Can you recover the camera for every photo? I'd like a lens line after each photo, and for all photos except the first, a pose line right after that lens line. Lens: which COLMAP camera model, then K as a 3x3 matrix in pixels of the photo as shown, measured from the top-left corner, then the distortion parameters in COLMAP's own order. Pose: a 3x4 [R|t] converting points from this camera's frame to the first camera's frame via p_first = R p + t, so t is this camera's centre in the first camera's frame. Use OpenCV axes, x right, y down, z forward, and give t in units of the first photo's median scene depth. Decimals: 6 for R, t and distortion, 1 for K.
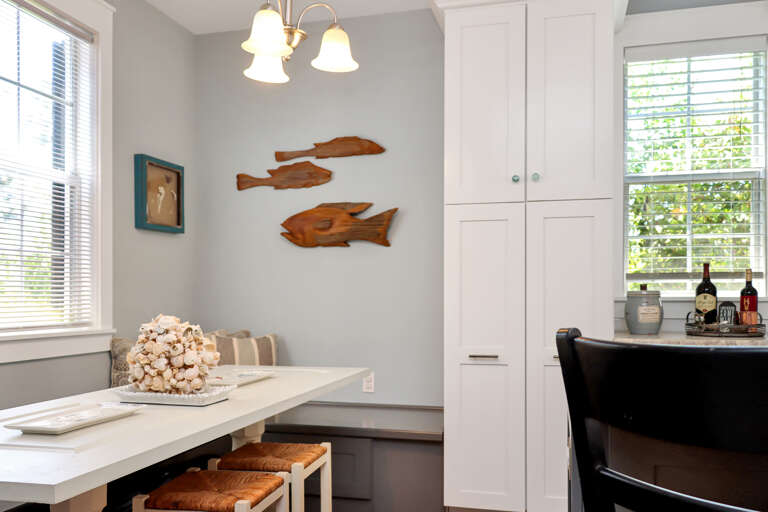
lens RADIAL K [[664.7, 0, 383.1], [0, 664.7, 293.7], [0, 0, 1]] dist [0.006488, 0.001027]
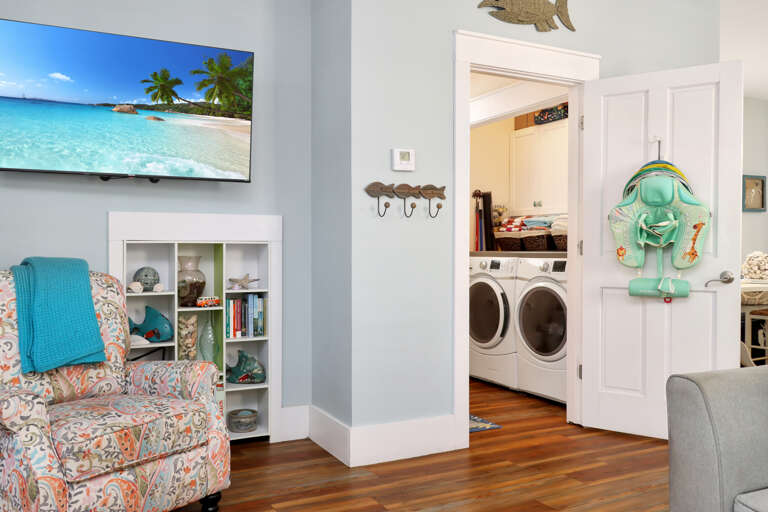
lens RADIAL K [[645.0, 0, 384.0], [0, 645.0, 256.0], [0, 0, 1]] dist [0.007036, 0.001178]
pose [[0.678206, 0.010773, -0.734793, 0.377305], [-0.000508, 0.999899, 0.014191, 0.010336], [0.734872, -0.009251, 0.678143, -1.245501]]
